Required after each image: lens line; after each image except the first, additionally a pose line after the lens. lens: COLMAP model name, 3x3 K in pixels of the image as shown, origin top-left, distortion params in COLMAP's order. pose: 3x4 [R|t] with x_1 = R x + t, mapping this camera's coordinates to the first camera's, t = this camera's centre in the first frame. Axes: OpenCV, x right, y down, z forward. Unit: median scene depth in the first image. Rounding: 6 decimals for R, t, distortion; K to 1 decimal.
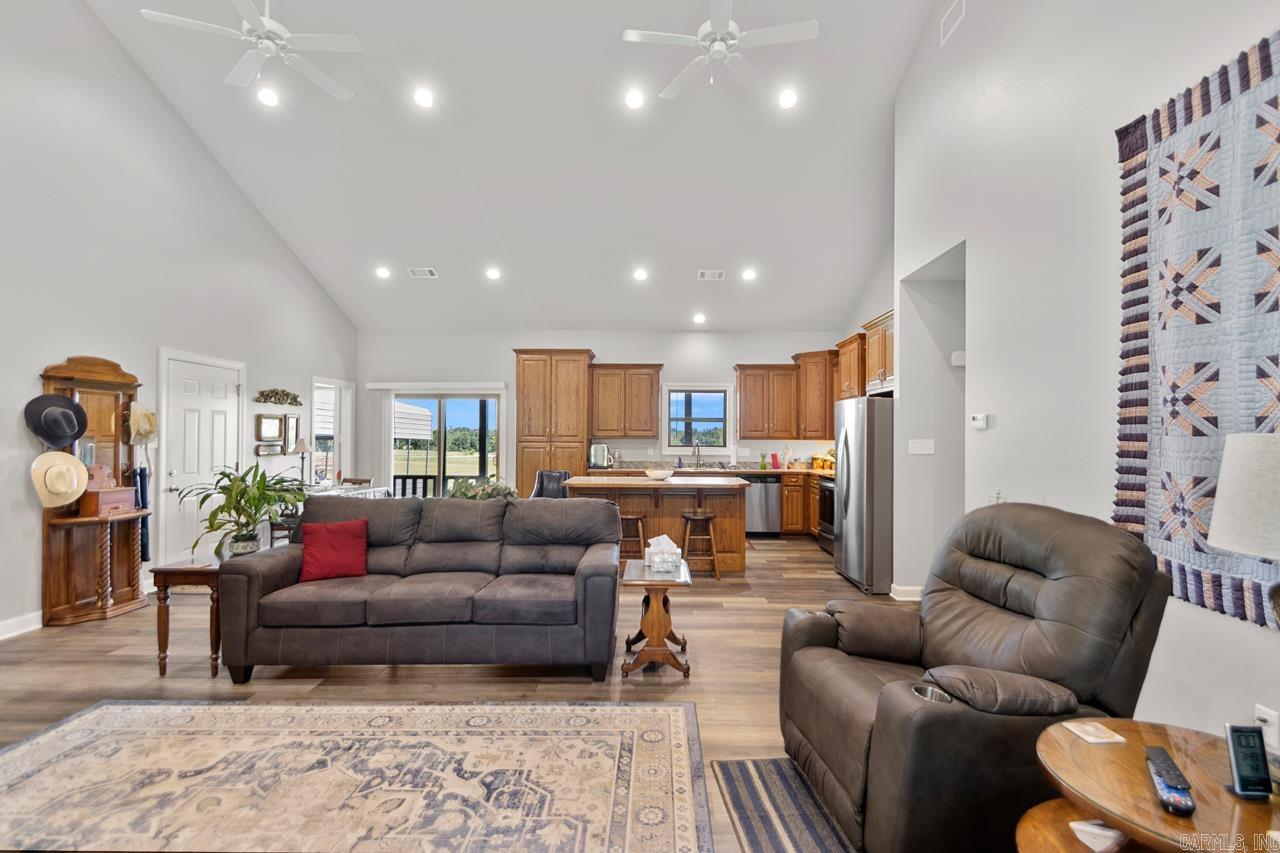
lens RADIAL K [[598.4, 0, 666.7], [0, 598.4, 436.8], [0, 0, 1]] dist [0.012745, -0.010333]
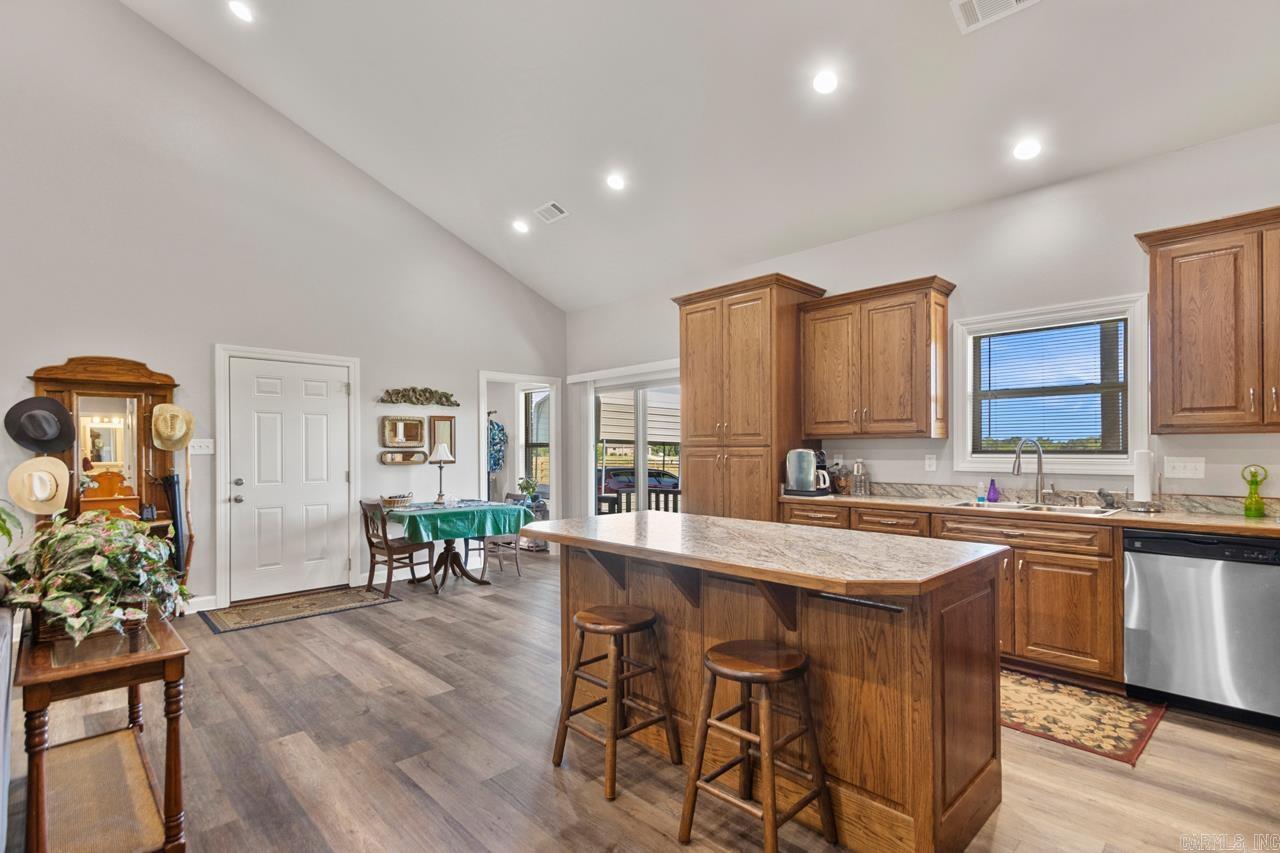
lens RADIAL K [[598.4, 0, 658.0], [0, 598.4, 453.6], [0, 0, 1]] dist [0.012745, -0.010333]
pose [[0.695420, -0.002013, -0.718600, 0.355878], [0.008678, 0.999947, 0.005596, 0.024132], [0.718551, -0.010128, 0.695401, 1.044005]]
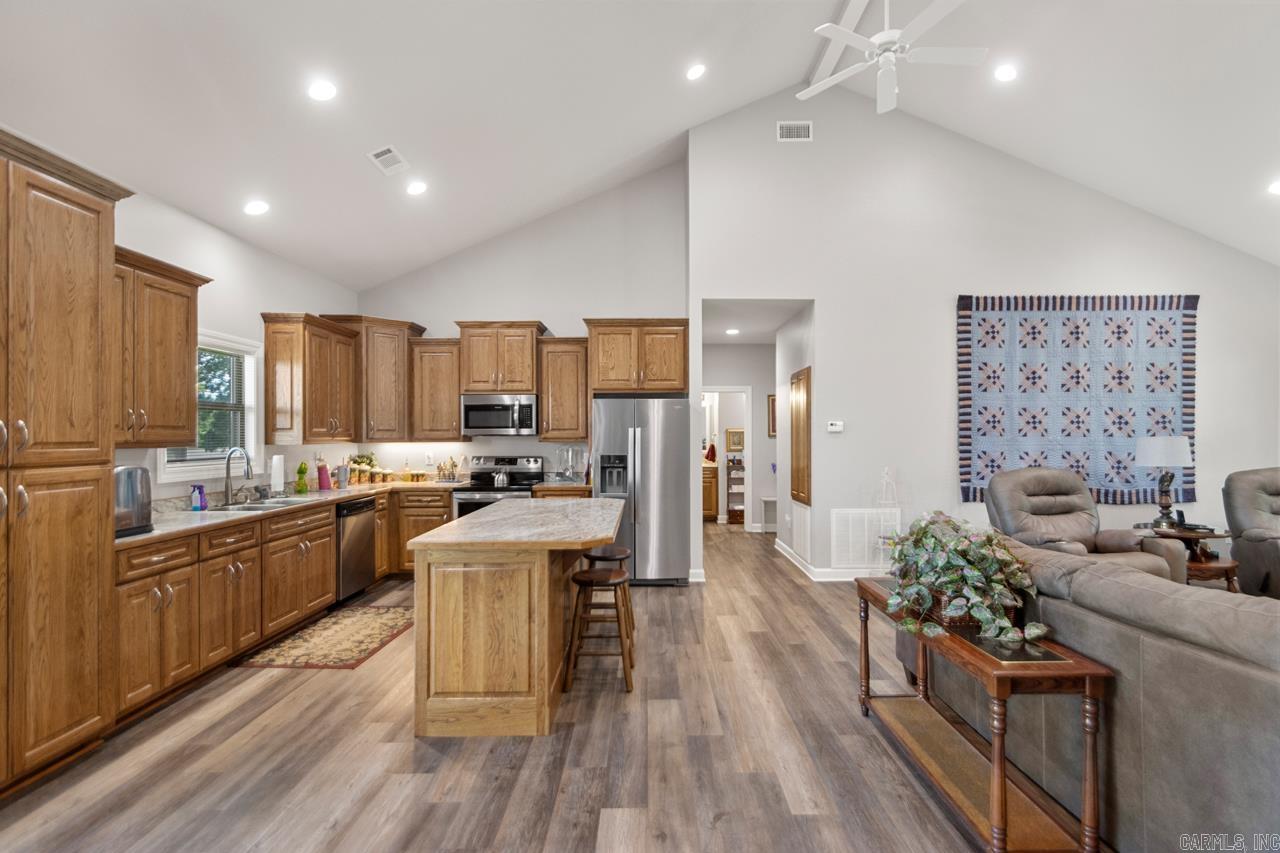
lens RADIAL K [[598.4, 0, 651.9], [0, 598.4, 428.0], [0, 0, 1]] dist [0.012745, -0.010333]
pose [[0.007754, 0.005049, 0.999957, -0.906978], [0.002755, 0.999983, -0.005071, -0.014275], [-0.999966, 0.002795, 0.007740, 1.335154]]
